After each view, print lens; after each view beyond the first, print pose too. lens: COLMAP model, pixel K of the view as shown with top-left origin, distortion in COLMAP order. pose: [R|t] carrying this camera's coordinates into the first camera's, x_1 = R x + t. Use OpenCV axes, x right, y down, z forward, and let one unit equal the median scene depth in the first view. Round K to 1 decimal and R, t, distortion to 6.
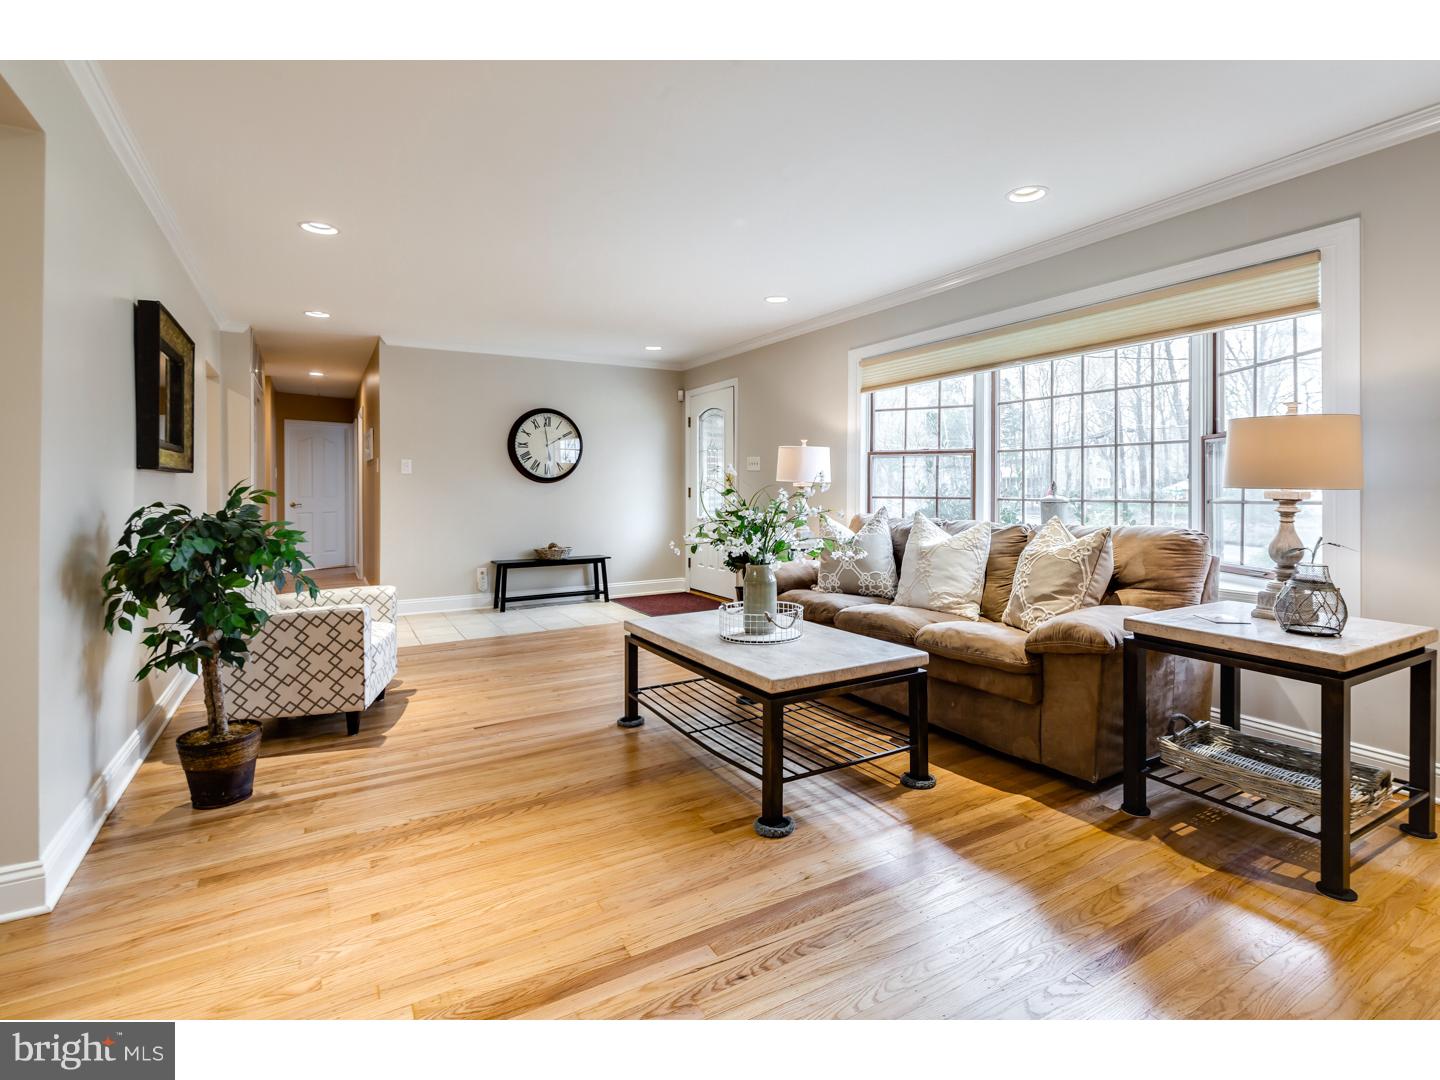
lens RADIAL K [[699.3, 0, 740.8], [0, 699.3, 486.3], [0, 0, 1]] dist [0.001012, 0.000061]
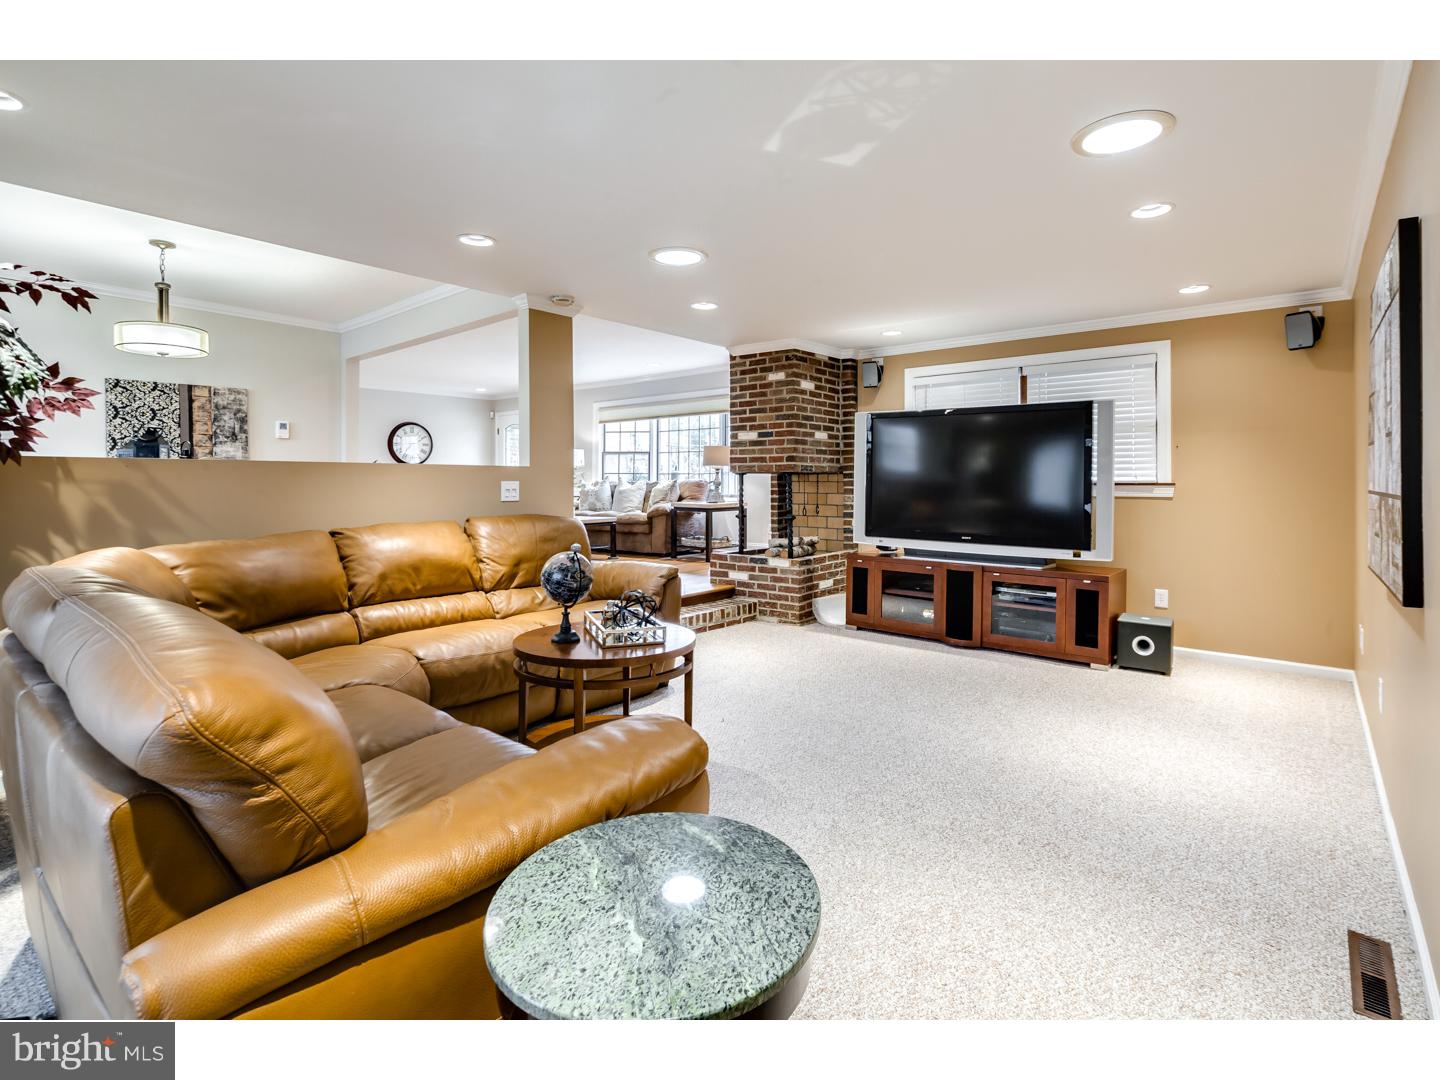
lens RADIAL K [[699.3, 0, 740.8], [0, 699.3, 486.3], [0, 0, 1]] dist [0.001012, 0.000061]
pose [[0.940027, -0.000409, 0.341099, -0.174650], [-0.001668, 0.999982, 0.005796, 0.049764], [-0.341095, -0.006017, 0.940009, -1.353396]]
